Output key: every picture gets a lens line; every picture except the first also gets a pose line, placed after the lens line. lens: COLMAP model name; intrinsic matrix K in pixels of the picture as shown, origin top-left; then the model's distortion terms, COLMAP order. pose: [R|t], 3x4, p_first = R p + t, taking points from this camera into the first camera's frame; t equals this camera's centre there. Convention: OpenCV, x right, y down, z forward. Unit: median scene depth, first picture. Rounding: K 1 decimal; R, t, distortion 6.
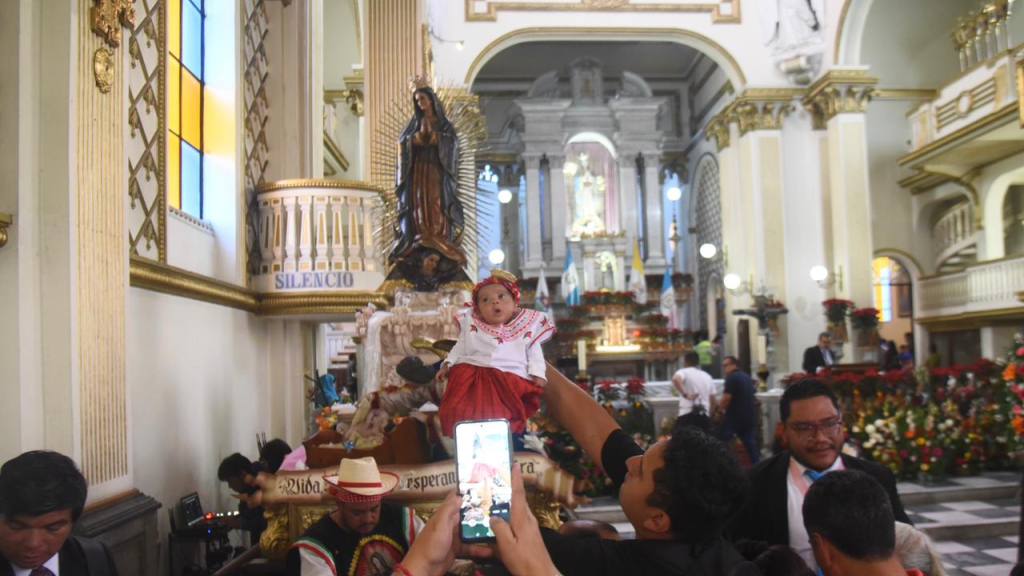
lens RADIAL K [[817.9, 0, 480.6], [0, 817.9, 286.0], [0, 0, 1]] dist [-0.002537, 0.112794]
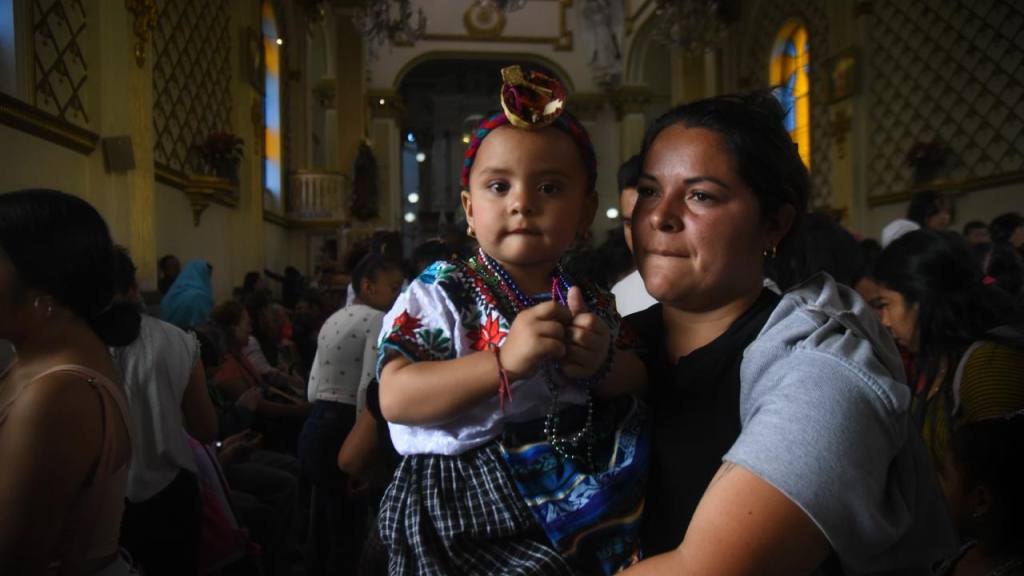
lens RADIAL K [[817.9, 0, 480.6], [0, 817.9, 286.0], [0, 0, 1]] dist [-0.002537, 0.112794]
pose [[0.997782, 0.014310, 0.065012, 0.049244], [-0.020066, 0.995850, 0.088768, -0.009747], [-0.063472, -0.089876, 0.993928, -0.578432]]
